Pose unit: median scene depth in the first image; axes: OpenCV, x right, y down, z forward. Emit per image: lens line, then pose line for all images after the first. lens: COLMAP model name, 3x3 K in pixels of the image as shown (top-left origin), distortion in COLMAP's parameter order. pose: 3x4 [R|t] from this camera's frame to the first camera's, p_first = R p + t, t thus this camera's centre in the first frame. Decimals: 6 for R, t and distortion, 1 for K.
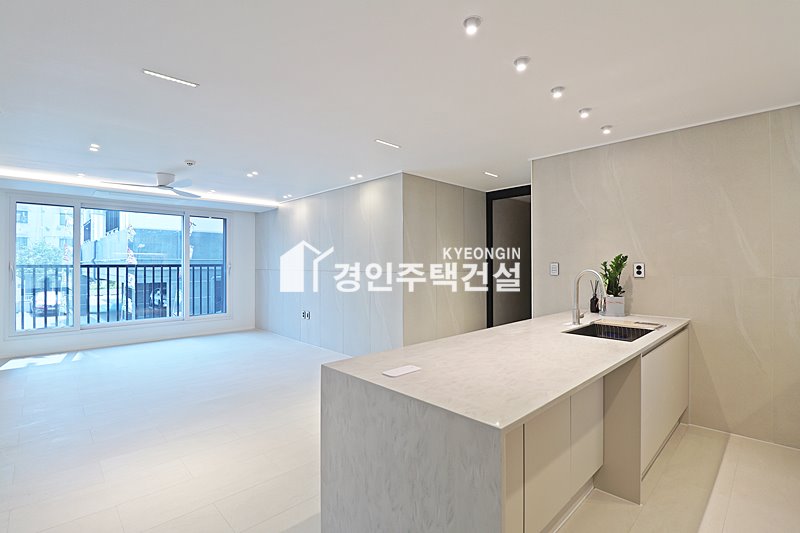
lens RADIAL K [[371.8, 0, 405.6], [0, 371.8, 262.1], [0, 0, 1]] dist [-0.010736, -0.005905]
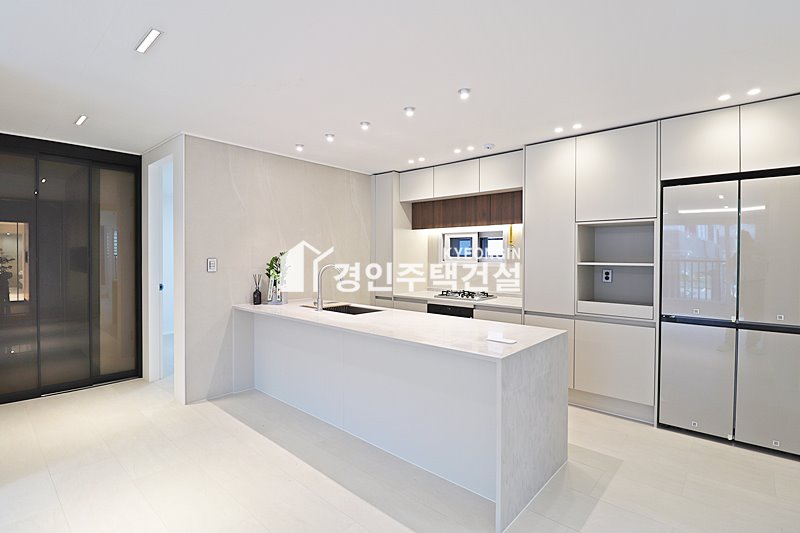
lens RADIAL K [[371.8, 0, 402.6], [0, 371.8, 264.0], [0, 0, 1]] dist [-0.010736, -0.005905]
pose [[-0.065609, -0.022028, 0.997602, -0.410290], [-0.013622, 0.999683, 0.021178, -0.007133], [-0.997752, -0.012200, -0.065888, 0.450962]]
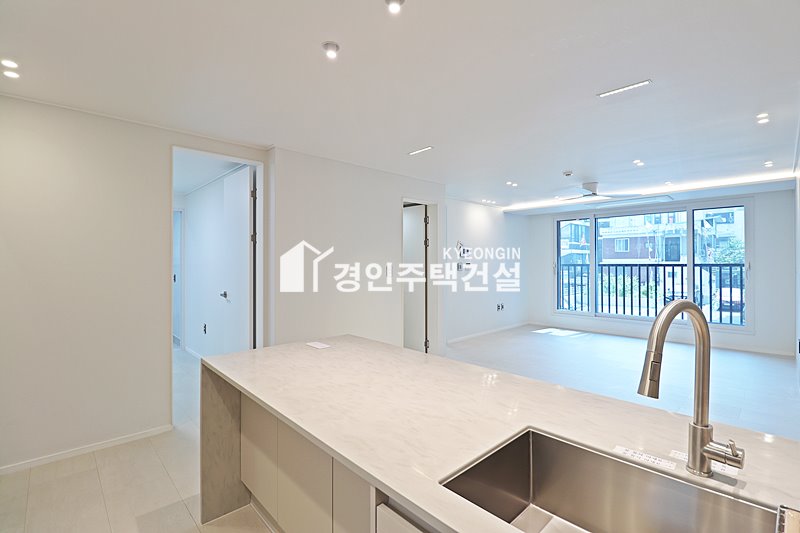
lens RADIAL K [[371.8, 0, 407.7], [0, 371.8, 259.6], [0, 0, 1]] dist [-0.010736, -0.005905]
pose [[-0.008191, -0.008812, -0.999928, 0.431369], [0.010272, 0.999908, -0.008896, -0.004993], [0.999914, -0.010344, -0.008100, 0.420967]]
